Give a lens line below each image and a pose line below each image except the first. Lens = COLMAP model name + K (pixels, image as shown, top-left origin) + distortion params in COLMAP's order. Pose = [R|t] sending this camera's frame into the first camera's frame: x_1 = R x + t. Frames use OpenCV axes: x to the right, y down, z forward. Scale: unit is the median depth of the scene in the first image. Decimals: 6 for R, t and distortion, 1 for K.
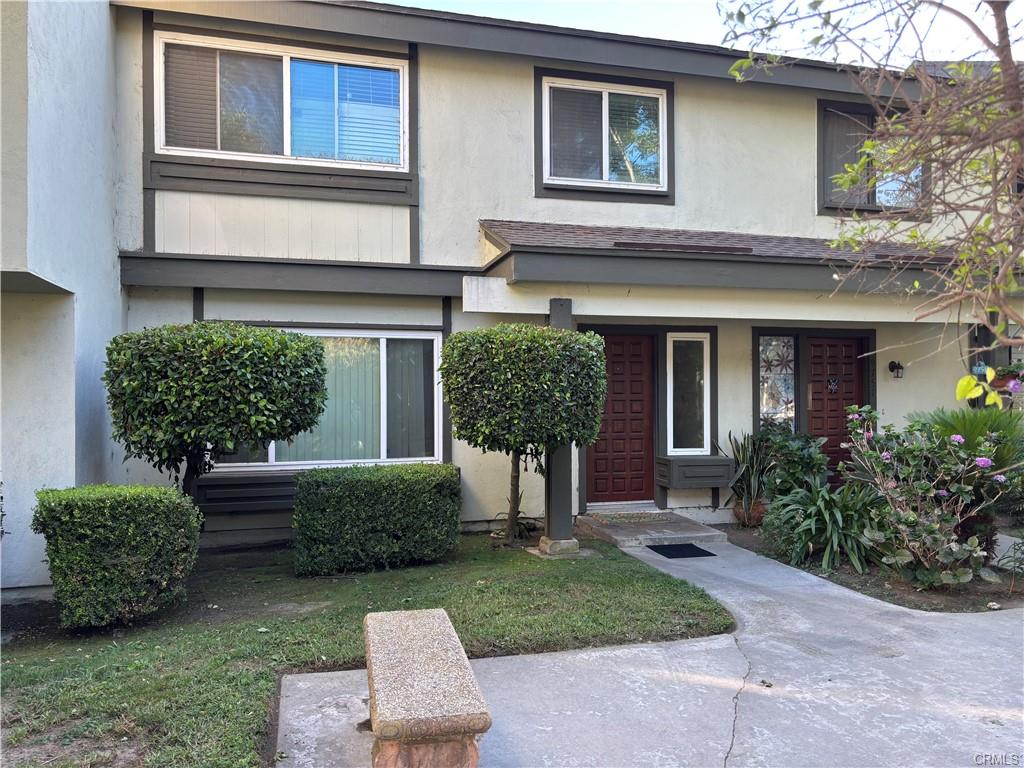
lens RADIAL K [[808.4, 0, 512.0], [0, 808.4, 384.0], [0, 0, 1]] dist [0.010298, 0.000862]
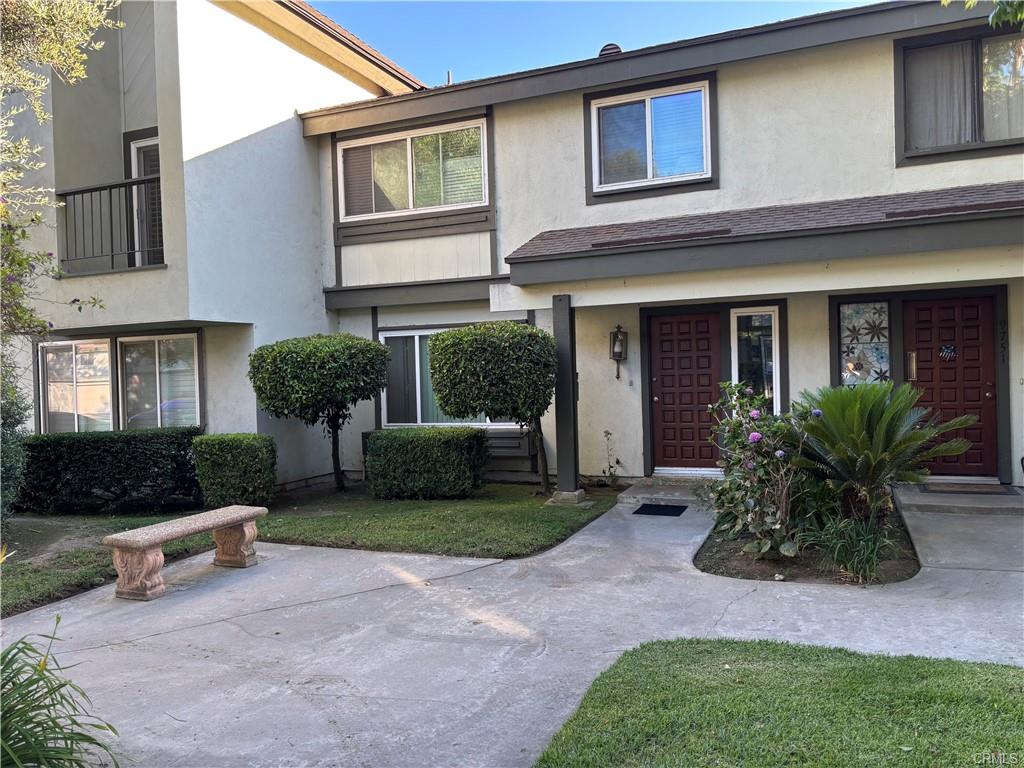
lens RADIAL K [[808.4, 0, 512.0], [0, 808.4, 384.0], [0, 0, 1]] dist [0.010298, 0.000862]
pose [[0.768327, -0.010268, -0.639975, 0.733055], [0.037106, 0.998904, 0.028520, -0.008323], [0.638981, -0.045659, 0.767867, 0.009543]]
